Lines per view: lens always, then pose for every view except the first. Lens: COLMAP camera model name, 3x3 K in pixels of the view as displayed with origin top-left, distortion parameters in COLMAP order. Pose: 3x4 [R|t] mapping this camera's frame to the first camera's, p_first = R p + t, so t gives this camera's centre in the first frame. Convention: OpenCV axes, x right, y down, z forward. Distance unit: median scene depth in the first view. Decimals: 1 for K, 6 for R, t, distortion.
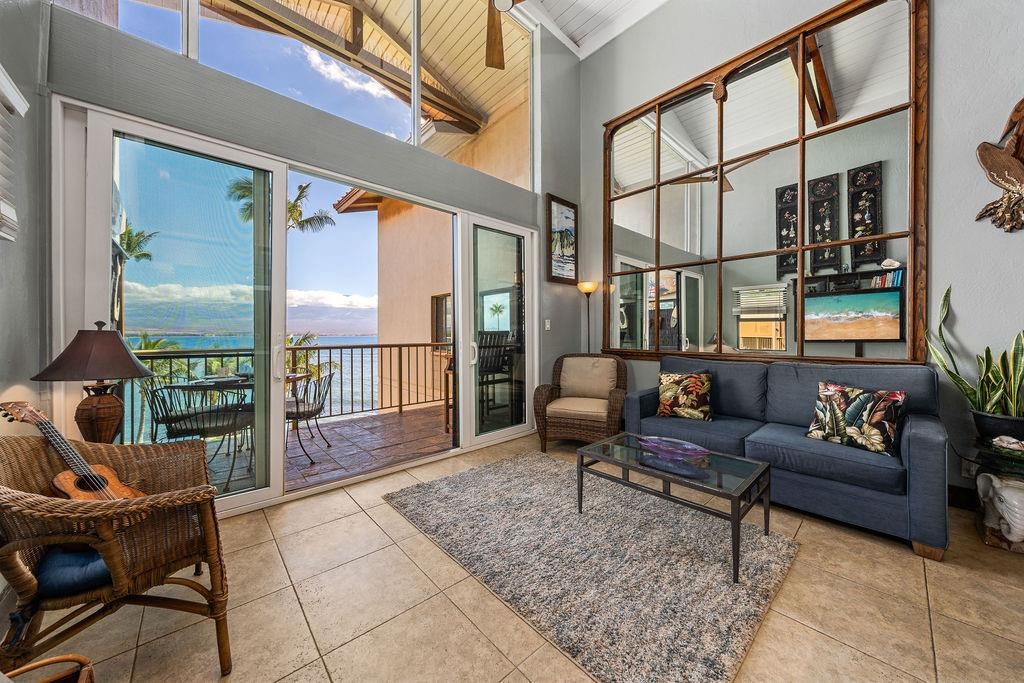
lens RADIAL K [[349.9, 0, 511.9], [0, 349.9, 332.3], [0, 0, 1]] dist [-0.001555, -0.000112]
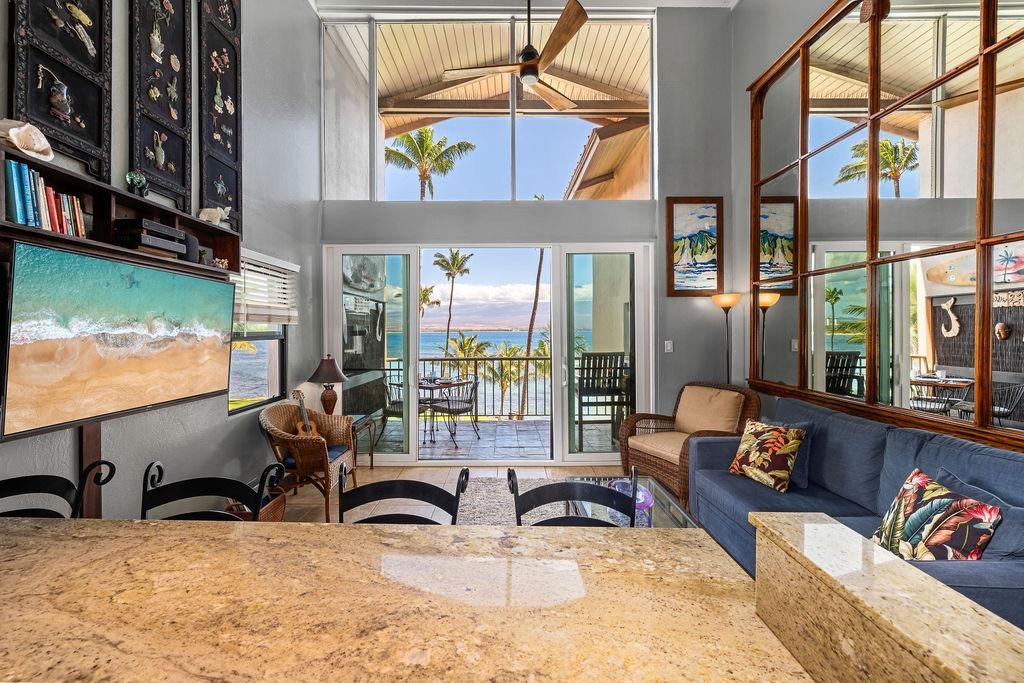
lens RADIAL K [[413.4, 0, 508.9], [0, 413.4, 330.0], [0, 0, 1]] dist [0.000648, 0.000144]
pose [[0.736027, 0.000519, -0.676952, 0.593092], [0.007027, 0.999940, 0.008406, -0.086350], [0.676916, -0.010944, 0.735979, -0.043981]]
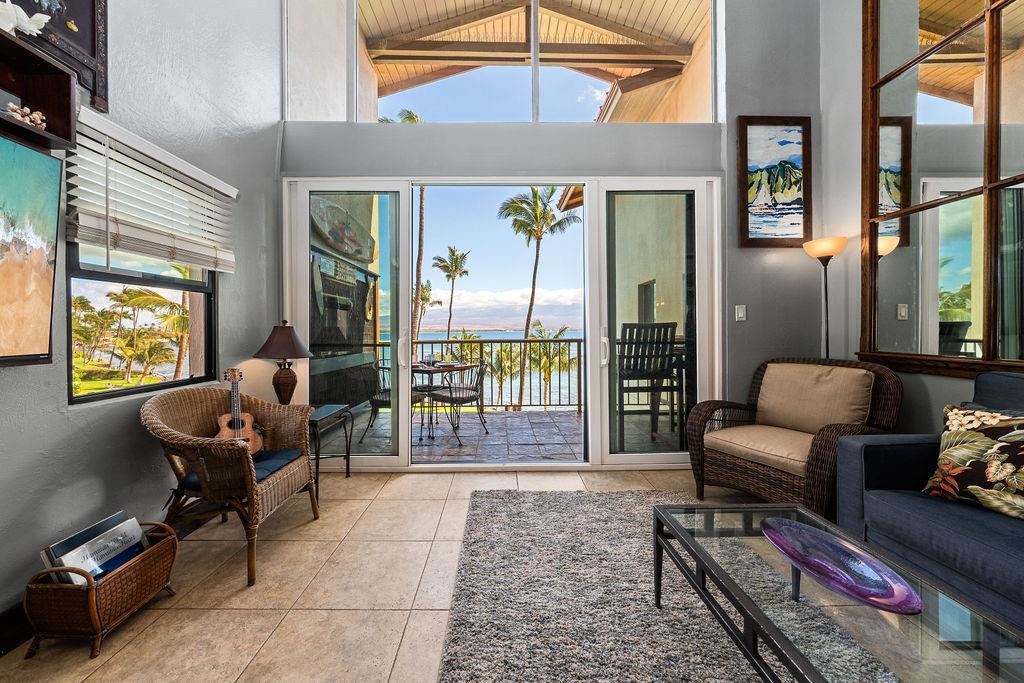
lens RADIAL K [[368.8, 0, 509.2], [0, 368.8, 328.9], [0, 0, 1]] dist [-0.000757, -0.000306]
pose [[0.747471, -0.004093, -0.664282, 0.278876], [0.007826, 0.999966, 0.002644, 0.004938], [0.664248, -0.007175, 0.747478, 0.203745]]
